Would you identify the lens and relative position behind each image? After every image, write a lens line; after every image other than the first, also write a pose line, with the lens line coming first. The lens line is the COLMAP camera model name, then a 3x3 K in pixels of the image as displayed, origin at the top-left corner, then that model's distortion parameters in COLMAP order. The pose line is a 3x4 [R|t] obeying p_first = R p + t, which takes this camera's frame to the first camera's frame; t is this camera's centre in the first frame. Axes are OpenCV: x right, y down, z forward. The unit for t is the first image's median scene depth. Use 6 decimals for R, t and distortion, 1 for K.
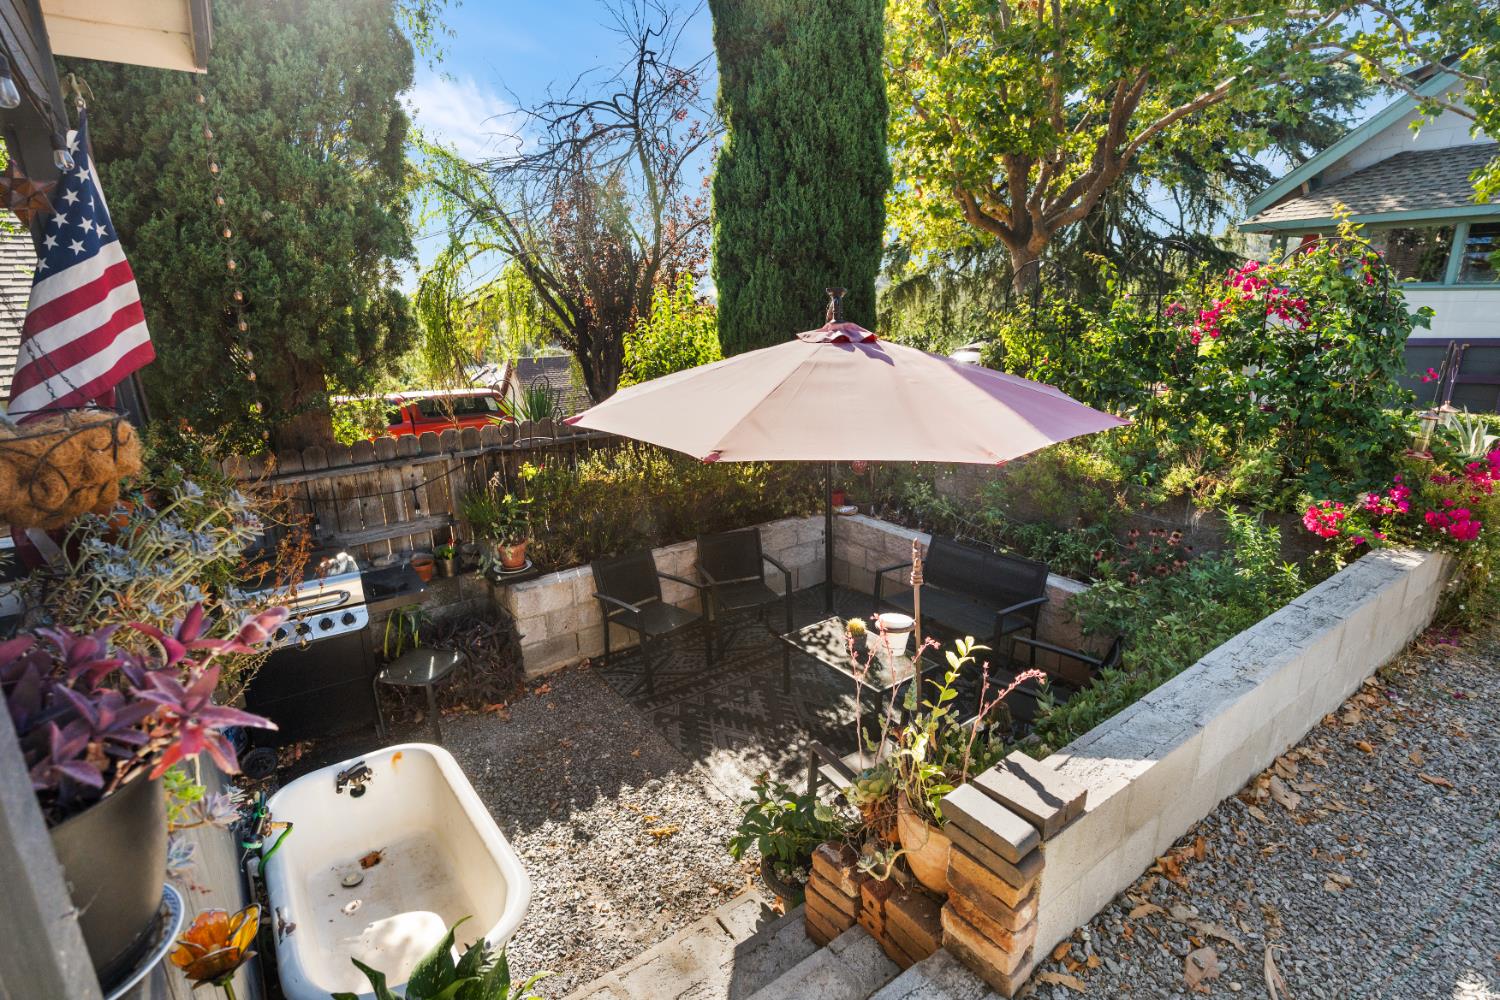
lens RADIAL K [[795.3, 0, 746.2], [0, 795.3, 500.1], [0, 0, 1]] dist [-0.008152, 0.002510]
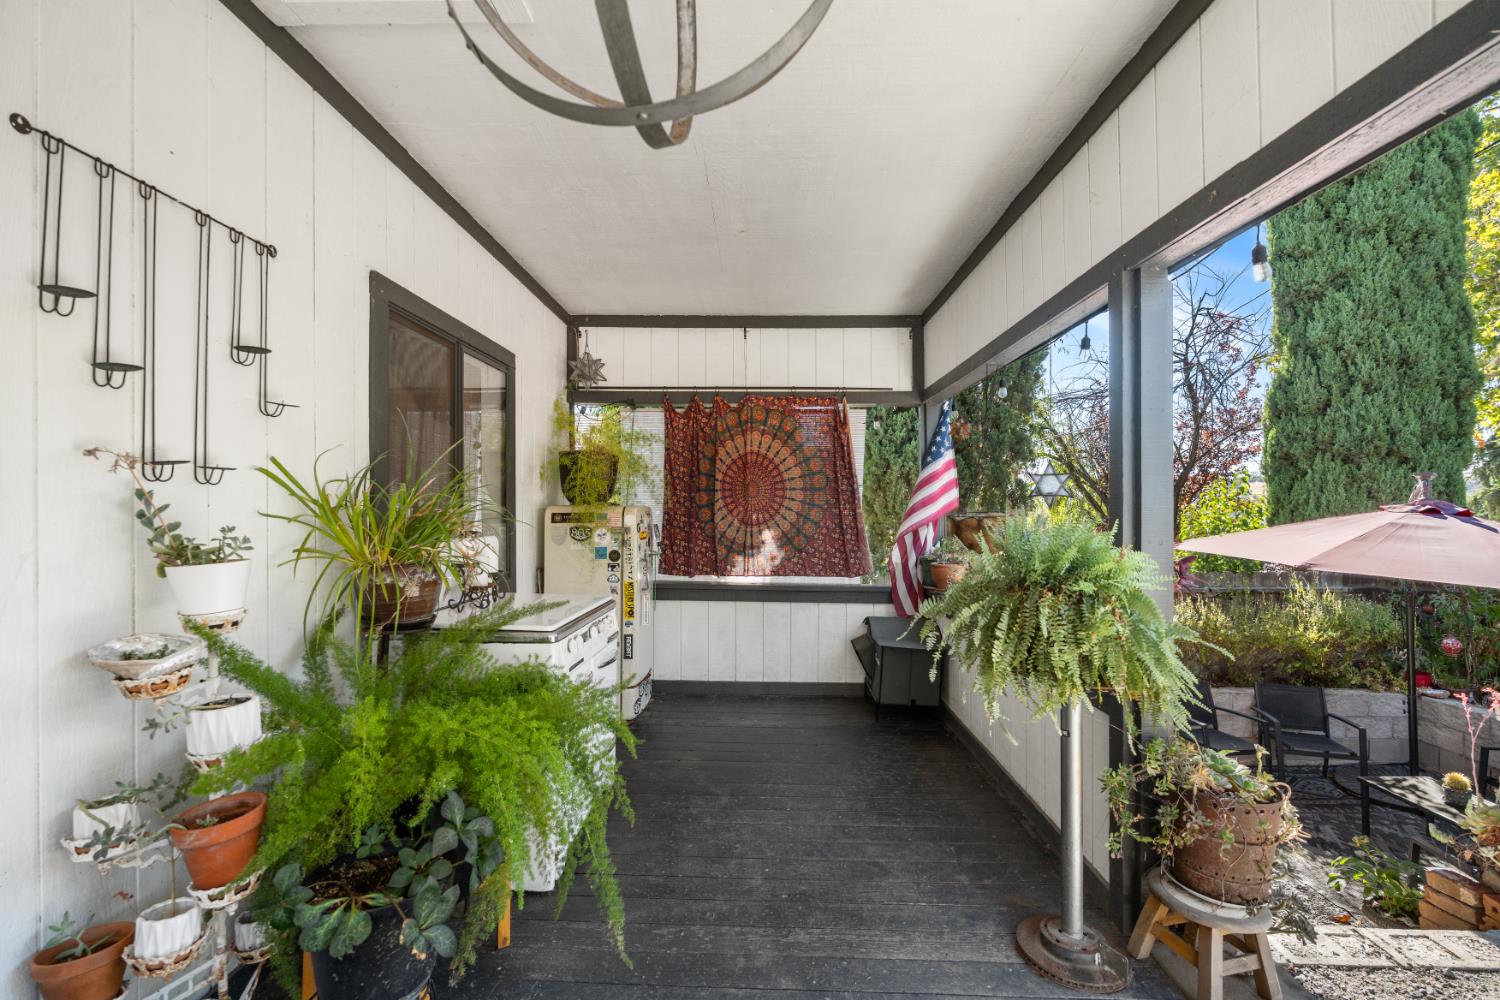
lens RADIAL K [[669.4, 0, 724.1], [0, 669.4, 498.6], [0, 0, 1]] dist [-0.005851, -0.000095]
pose [[0.779000, 0.009771, -0.626947, -0.052686], [-0.165200, 0.967750, -0.190183, 0.090317], [0.604870, 0.251724, 0.755492, -0.263304]]
